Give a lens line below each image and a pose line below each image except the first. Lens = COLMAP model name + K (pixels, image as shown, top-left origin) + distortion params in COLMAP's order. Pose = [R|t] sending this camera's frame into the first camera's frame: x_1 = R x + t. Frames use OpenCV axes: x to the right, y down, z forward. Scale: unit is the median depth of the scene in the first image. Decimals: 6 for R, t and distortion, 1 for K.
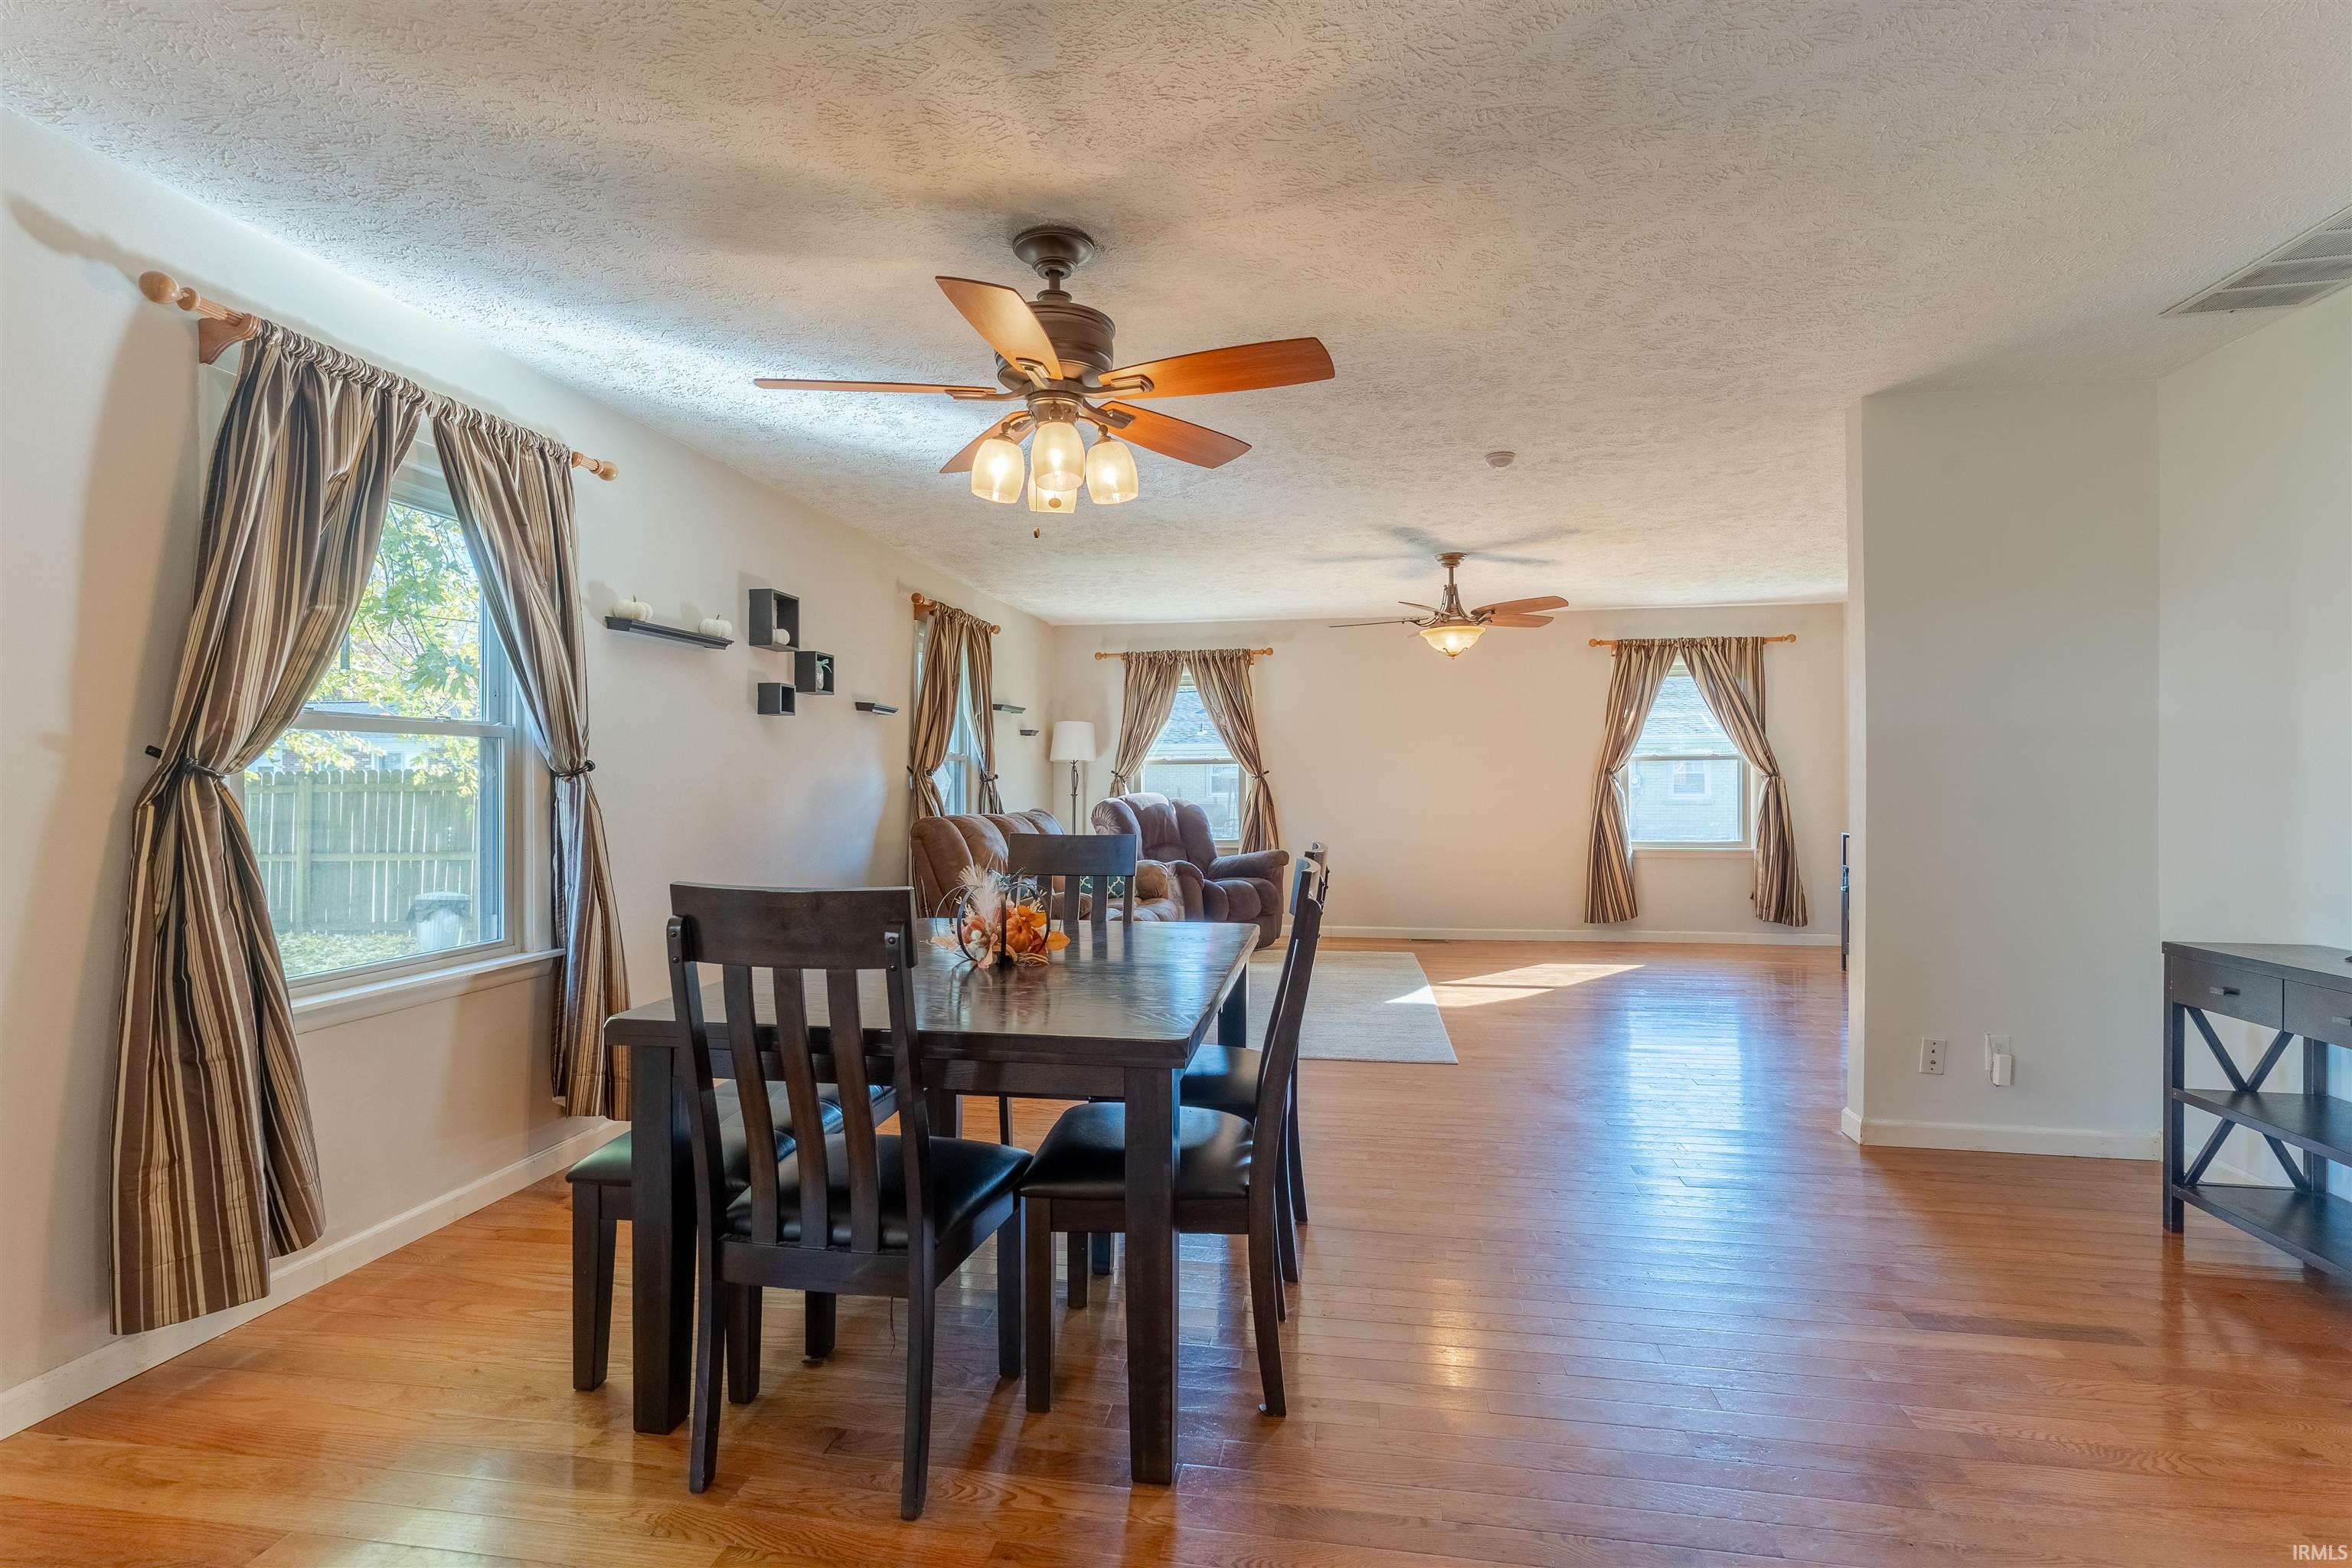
lens RADIAL K [[1147.8, 0, 1176.2], [0, 1147.8, 772.6], [0, 0, 1]] dist [-0.000754, 0.000004]
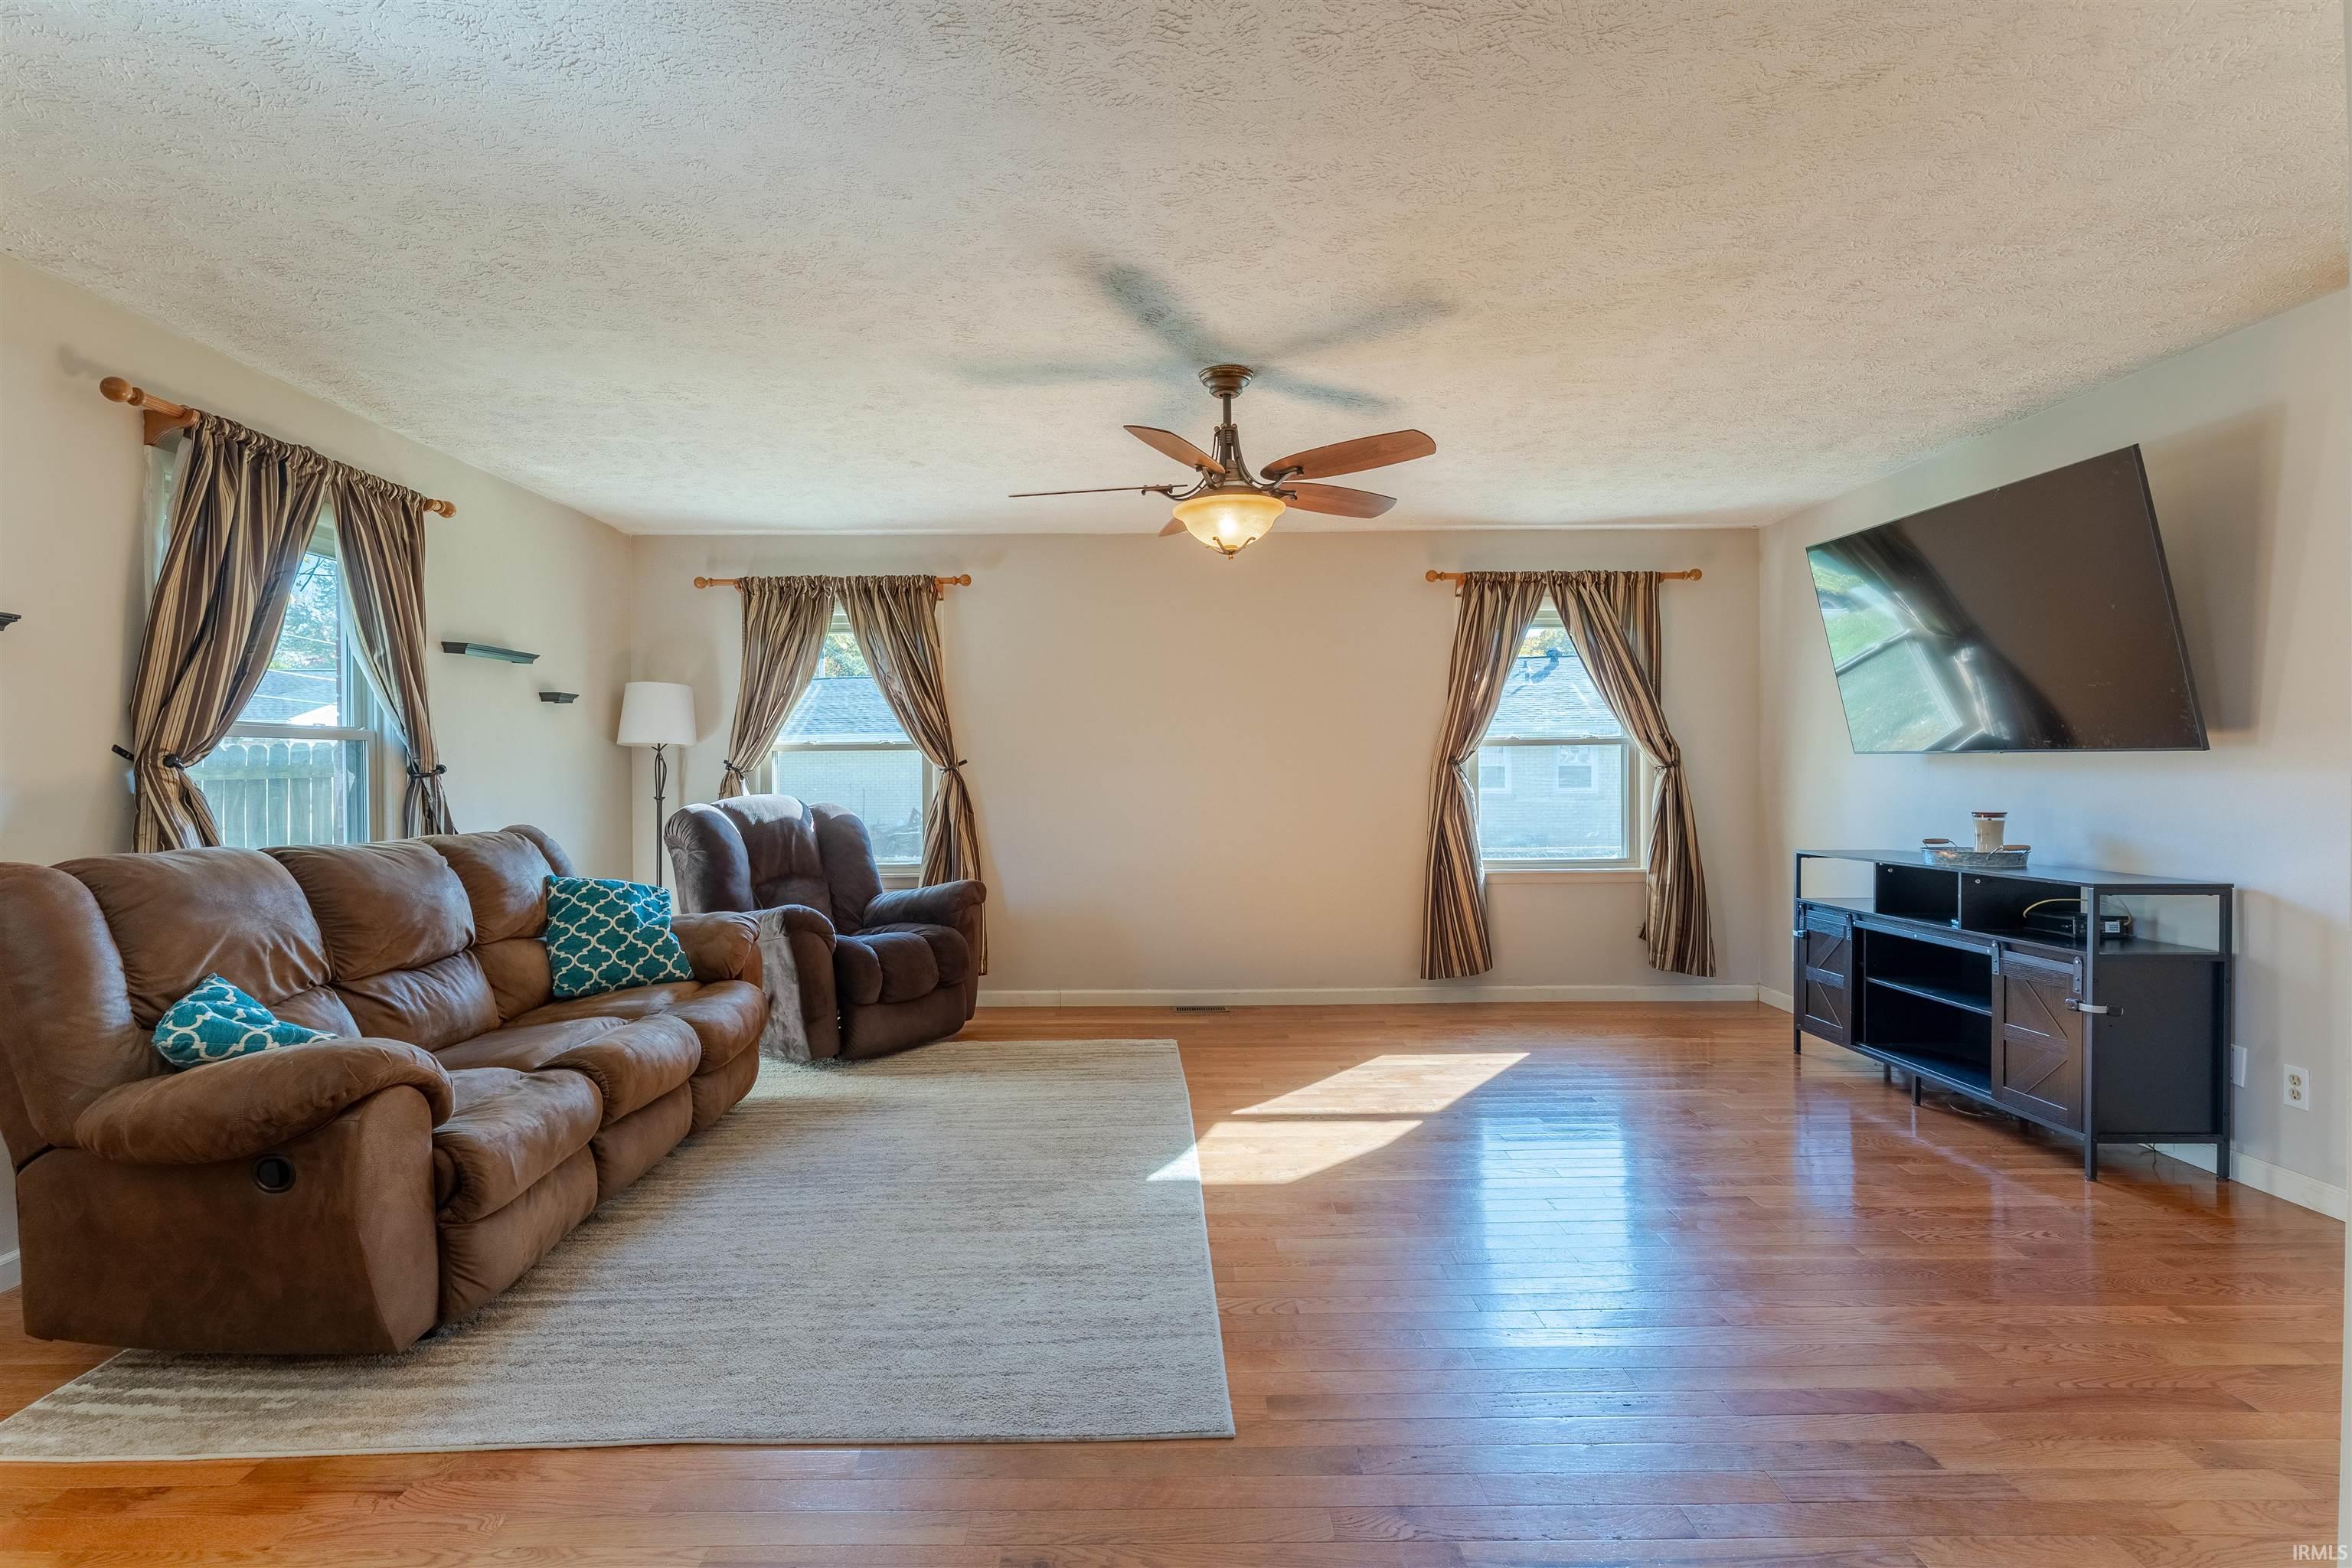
lens RADIAL K [[1147.8, 0, 1170.2], [0, 1147.8, 782.7], [0, 0, 1]] dist [-0.000754, 0.000004]
pose [[0.985012, -0.003693, 0.172449, 0.088283], [0.001307, 0.999902, 0.013950, 0.002251], [-0.172483, -0.013516, 0.984920, 0.345249]]
